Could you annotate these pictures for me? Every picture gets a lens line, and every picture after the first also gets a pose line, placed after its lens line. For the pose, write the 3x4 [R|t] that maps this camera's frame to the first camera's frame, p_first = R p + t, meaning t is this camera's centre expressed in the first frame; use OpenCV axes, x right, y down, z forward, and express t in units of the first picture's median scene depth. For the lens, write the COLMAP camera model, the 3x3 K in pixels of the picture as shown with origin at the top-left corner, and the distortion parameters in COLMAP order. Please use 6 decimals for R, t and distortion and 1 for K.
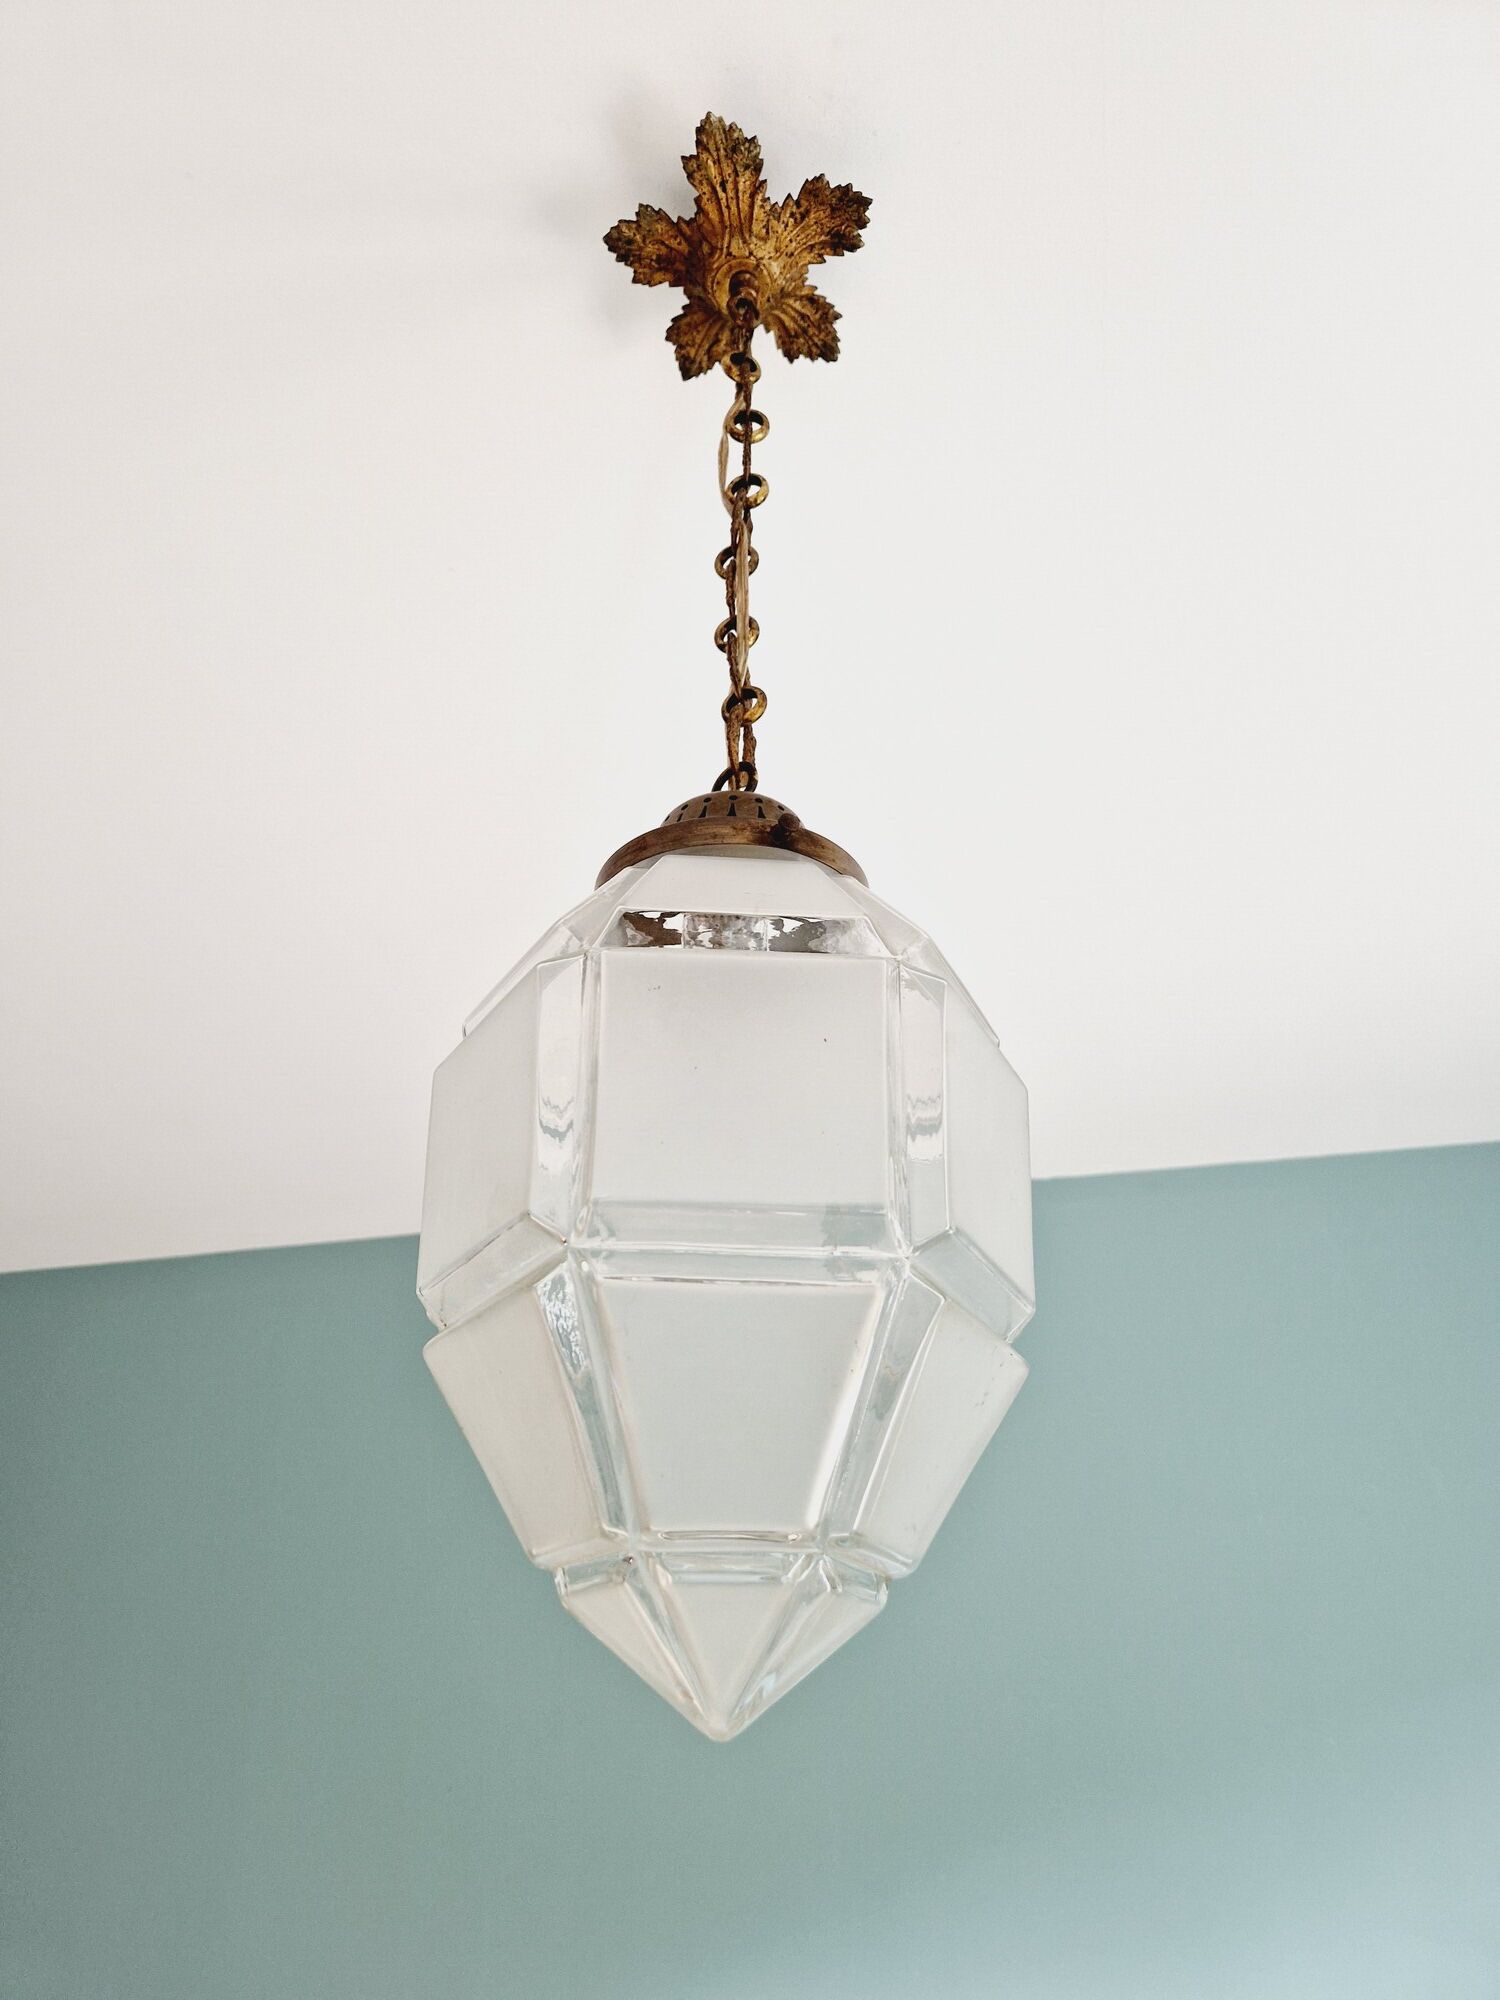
lens RADIAL K [[1382.0, 0, 736.7], [0, 1382.0, 1006.6], [0, 0, 1]] dist [0.065857, -0.055306]
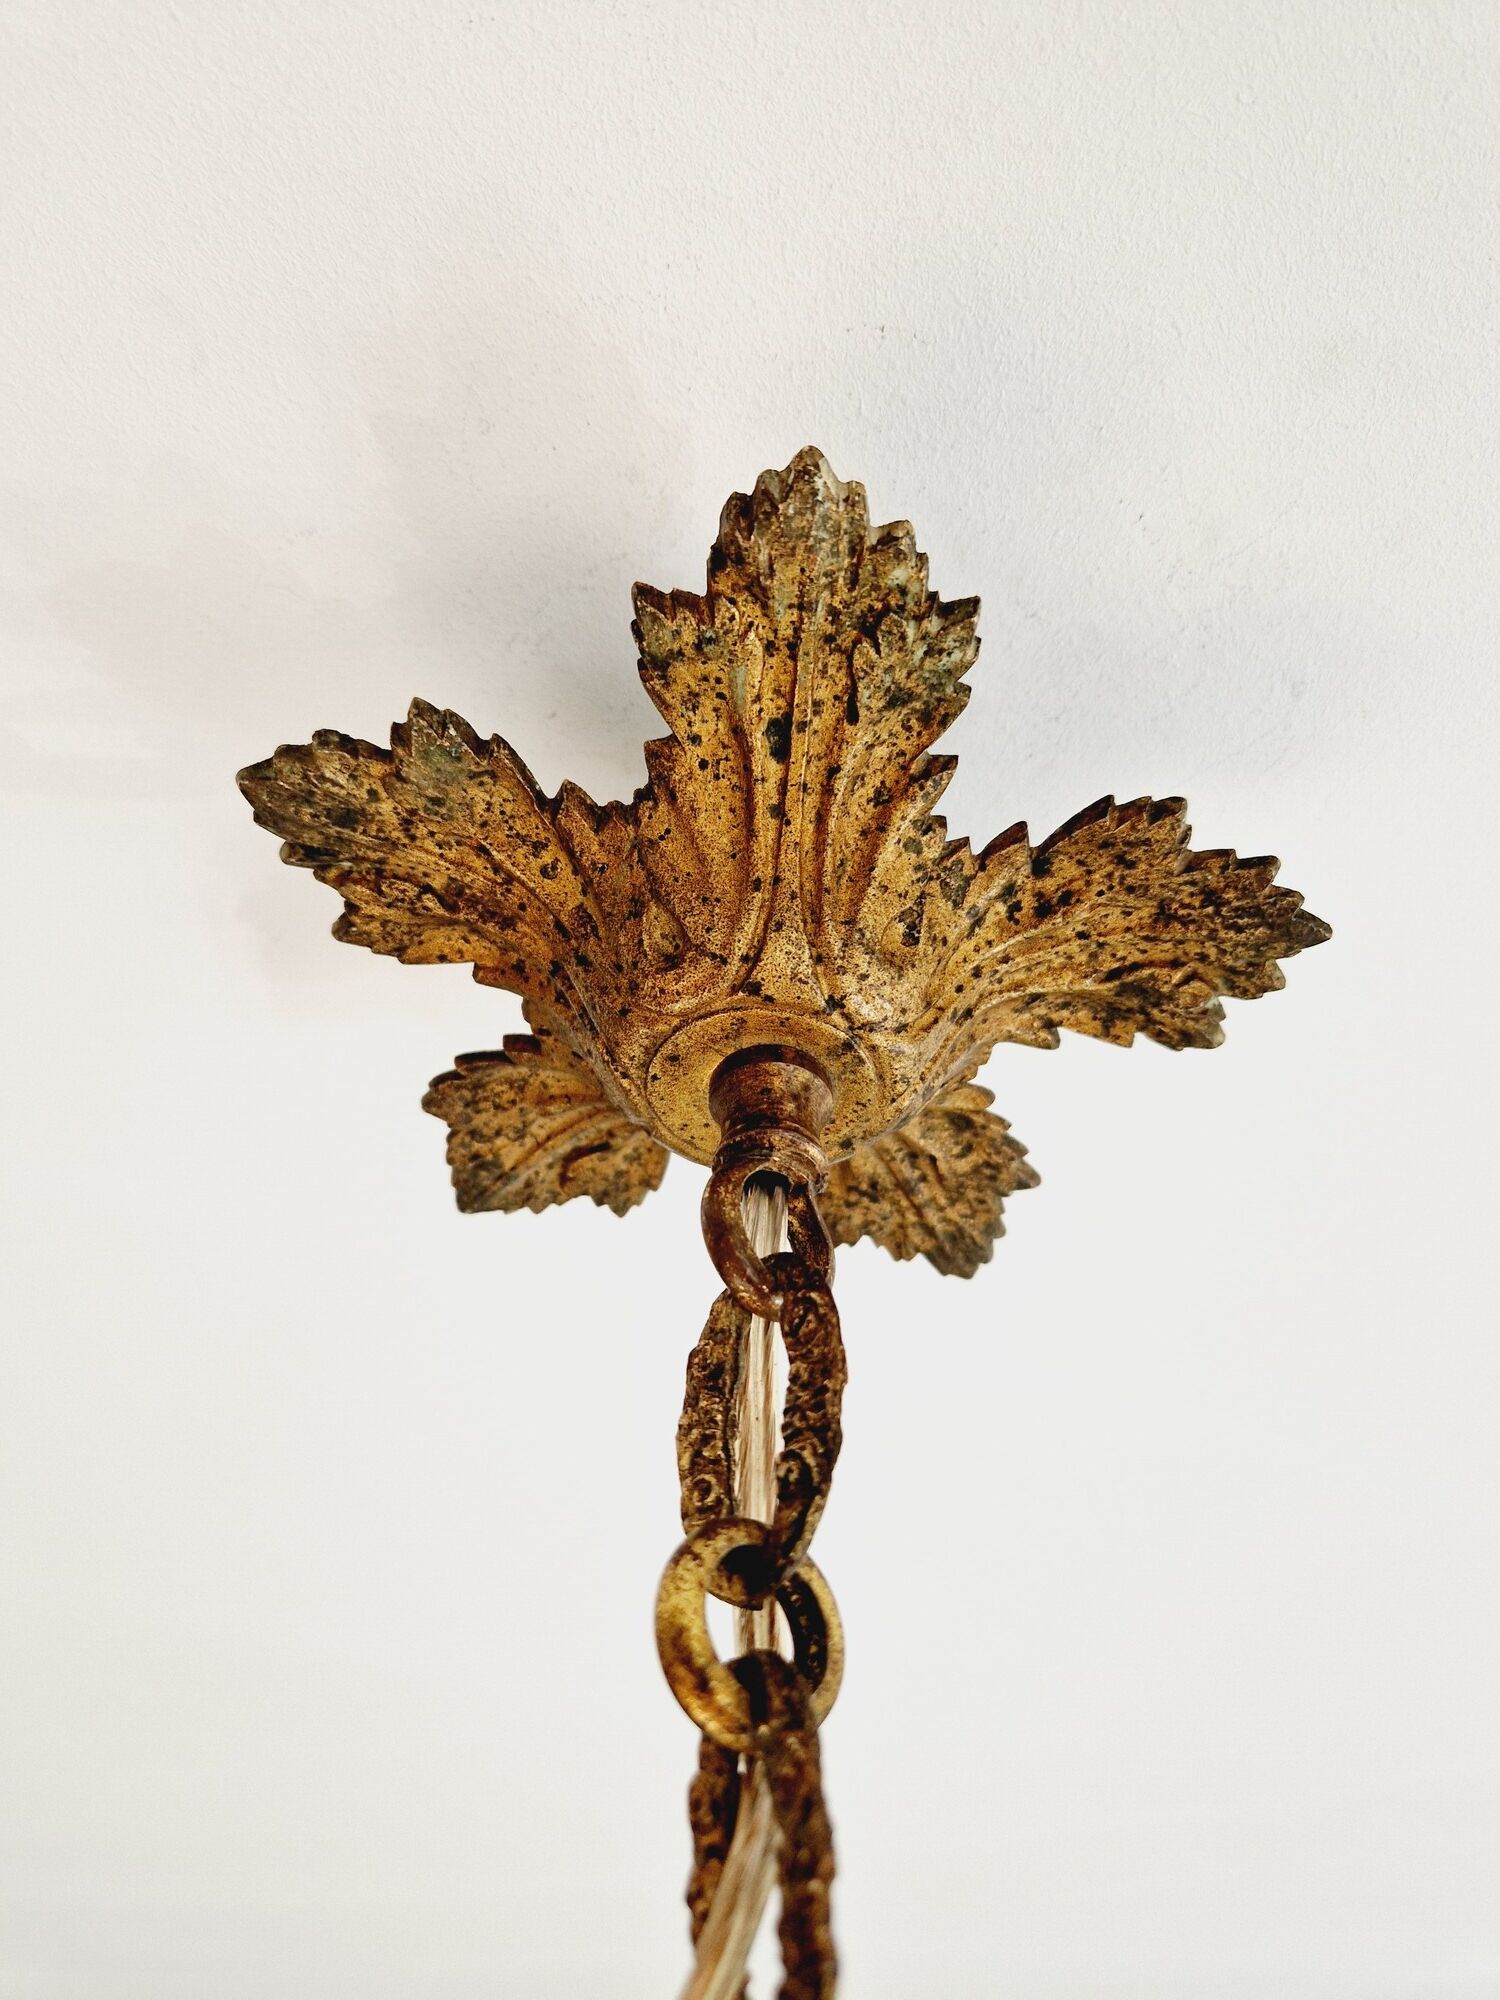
lens RADIAL K [[1382.0, 0, 762.0], [0, 1382.0, 1003.8], [0, 0, 1]] dist [0.065857, -0.055306]
pose [[0.957382, 0.210344, 0.197928, -0.049421], [-0.160009, 0.956781, -0.242834, -0.479698], [-0.240452, 0.200814, 0.949661, 0.780500]]
